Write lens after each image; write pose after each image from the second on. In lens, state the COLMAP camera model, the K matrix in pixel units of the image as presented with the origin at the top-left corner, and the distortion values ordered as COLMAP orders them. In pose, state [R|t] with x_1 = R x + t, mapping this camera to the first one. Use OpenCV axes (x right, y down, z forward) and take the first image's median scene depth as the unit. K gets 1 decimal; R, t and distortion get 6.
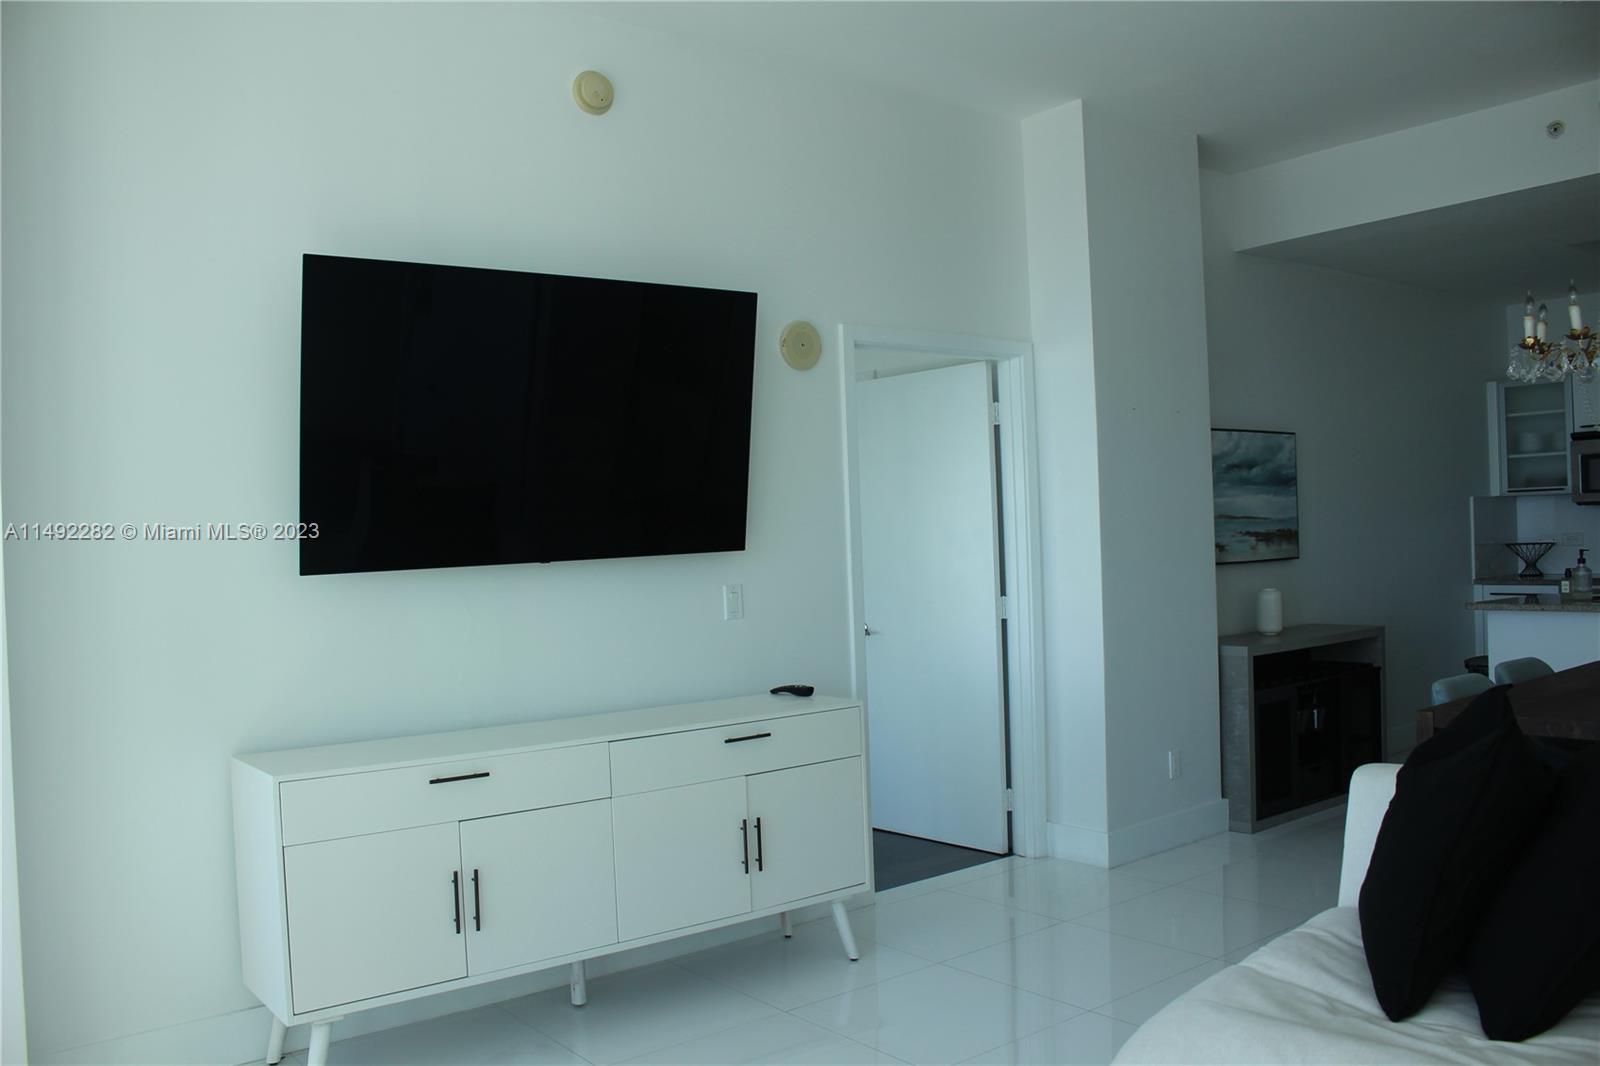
lens RADIAL K [[1312.1, 0, 799.2], [0, 1312.1, 549.4], [0, 0, 1]] dist [-0.161619, 0.127814]
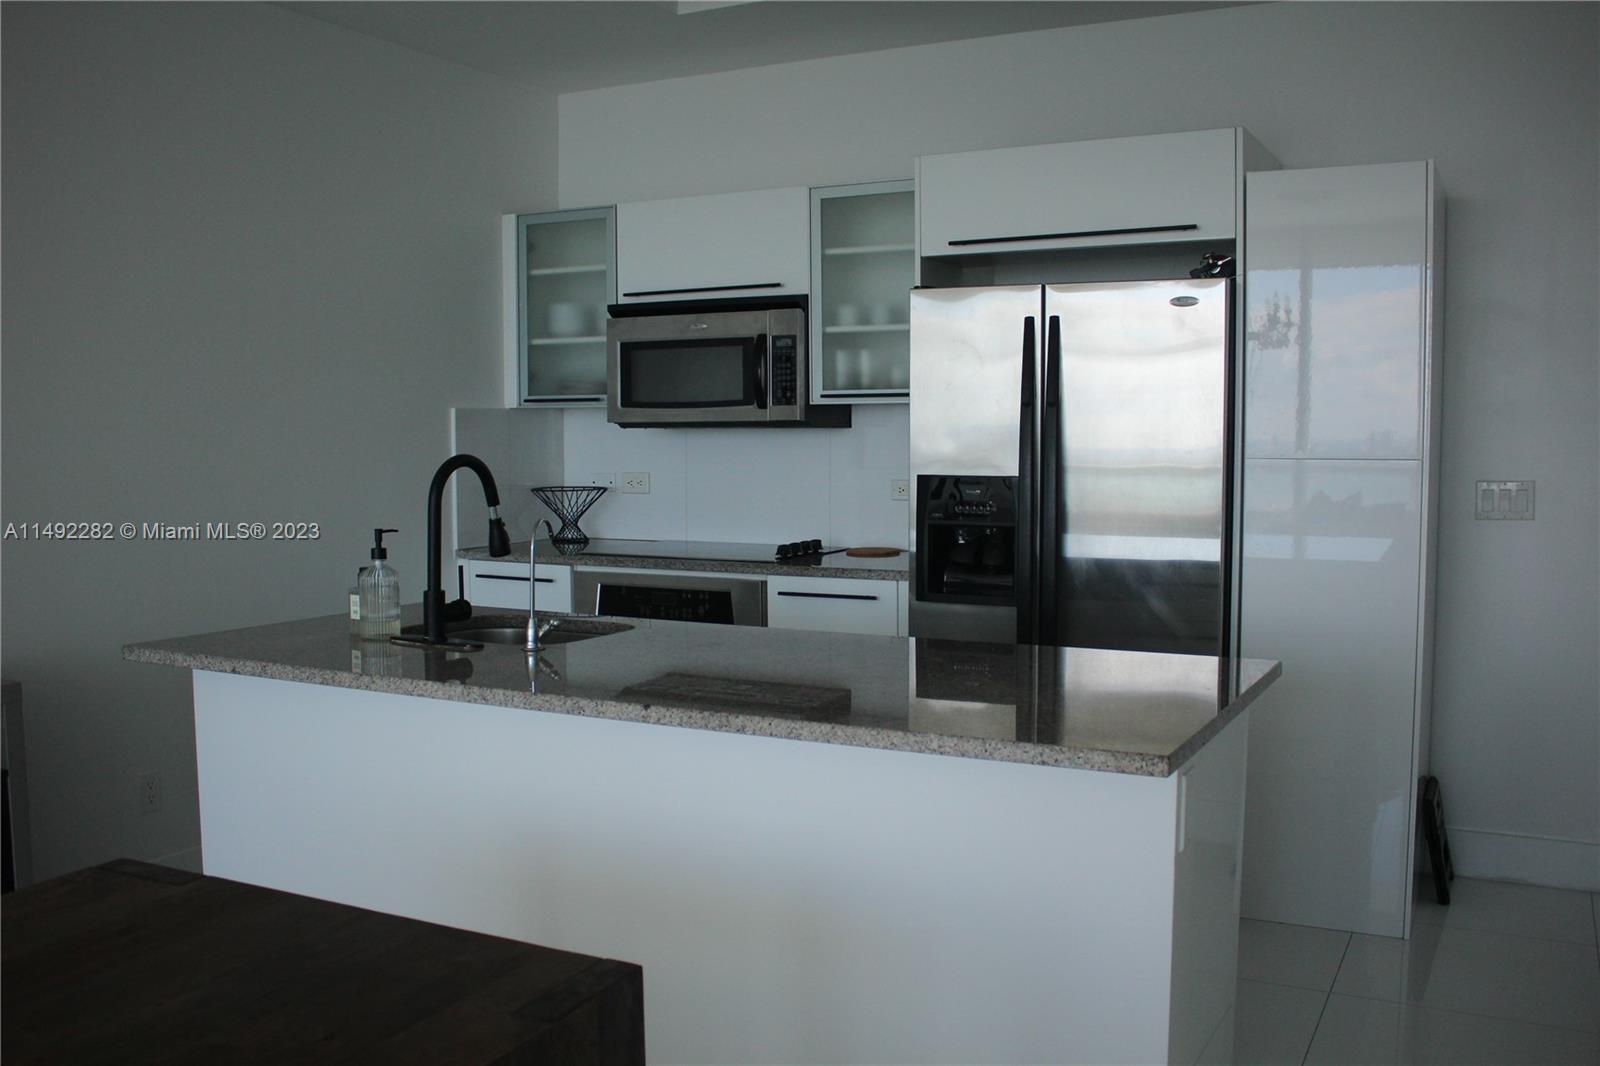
lens RADIAL K [[1439.3, 0, 800.0], [0, 1439.3, 533.0], [0, 0, 1]] dist [-0.120429, 0.001573]
pose [[0.910121, 0.001186, 0.414341, 0.511360], [-0.024892, 0.998346, 0.051818, -0.027966], [-0.413595, -0.057475, 0.908645, 0.424752]]
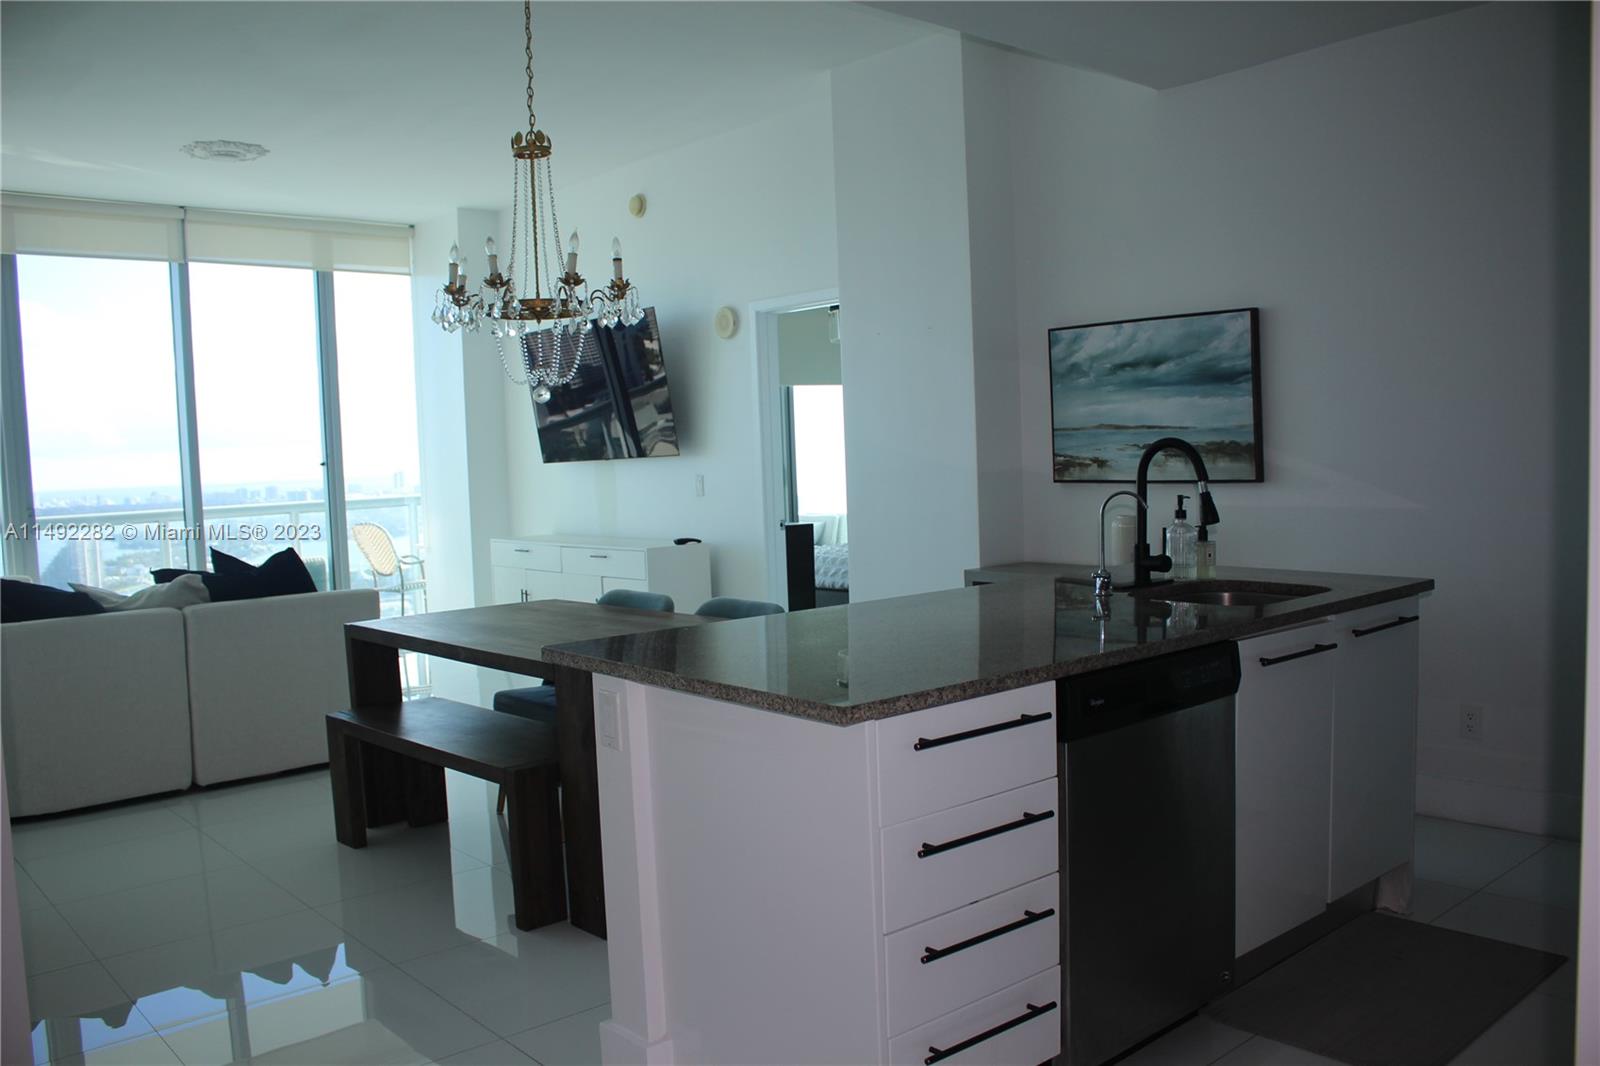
lens RADIAL K [[1312.1, 0, 799.2], [0, 1312.1, 549.4], [0, 0, 1]] dist [-0.161619, 0.127814]
pose [[0.050689, 0.110568, -0.992575, 1.150209], [0.023251, 0.993453, 0.111853, -0.044398], [0.998444, -0.028748, 0.047786, 0.738029]]
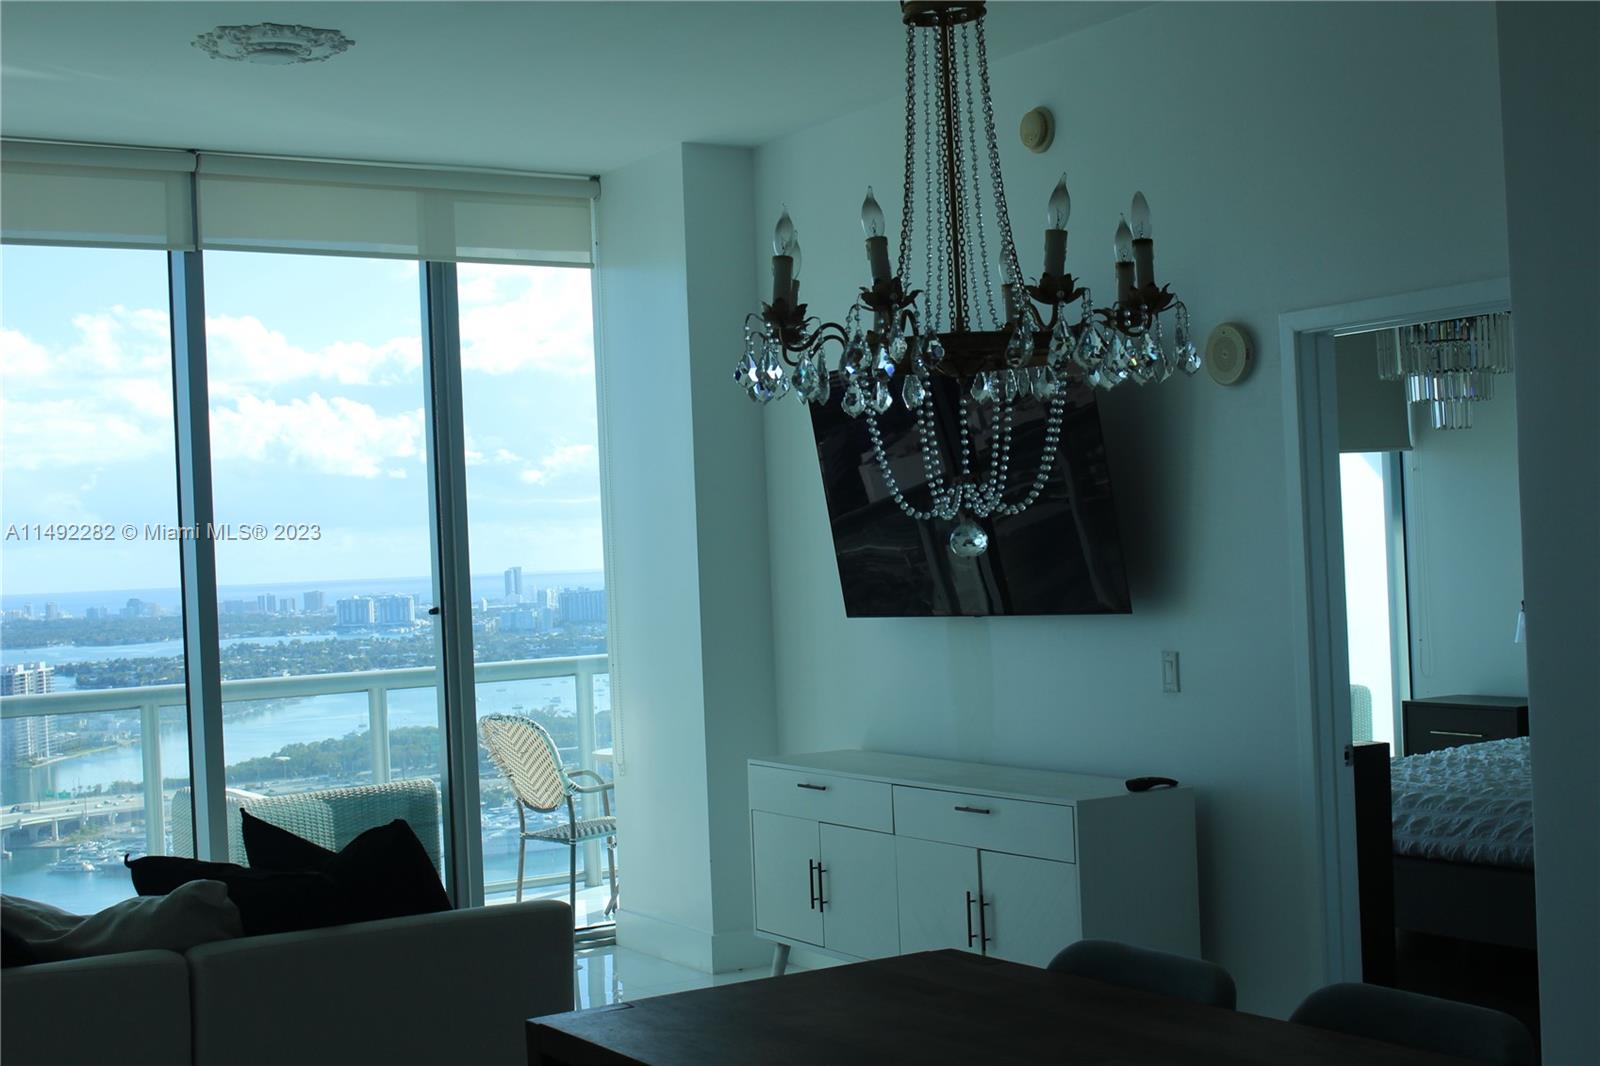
lens RADIAL K [[2190.2, 0, 800.8], [0, 2190.2, 559.1], [0, 0, 1]] dist [-0.047328, -0.055135]
pose [[-0.121564, 0.043770, -0.991618, 0.983833], [0.035483, 0.998580, 0.039728, -0.069136], [0.991949, -0.030356, -0.122944, 0.663813]]
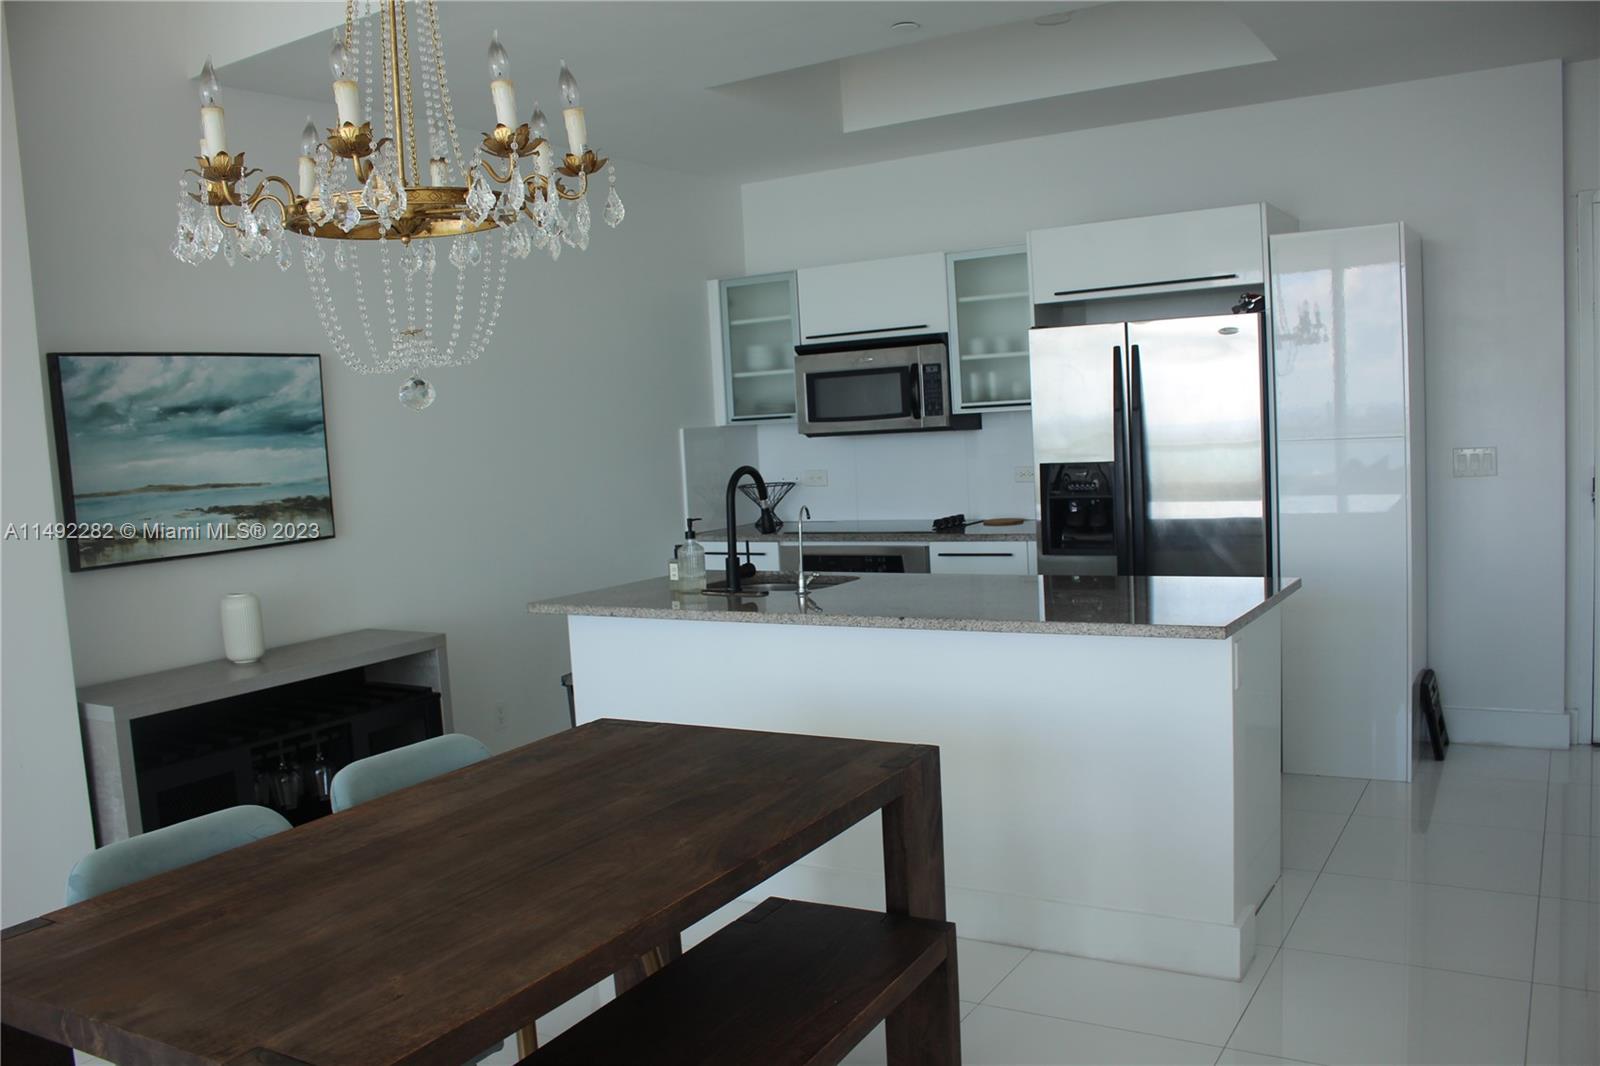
lens RADIAL K [[1312.1, 0, 799.2], [0, 1312.1, 549.4], [0, 0, 1]] dist [-0.161619, 0.127814]
pose [[0.936007, -0.050360, 0.348360, 0.398750], [0.025048, 0.996733, 0.076791, -0.034839], [-0.351089, -0.063152, 0.934210, 0.279623]]
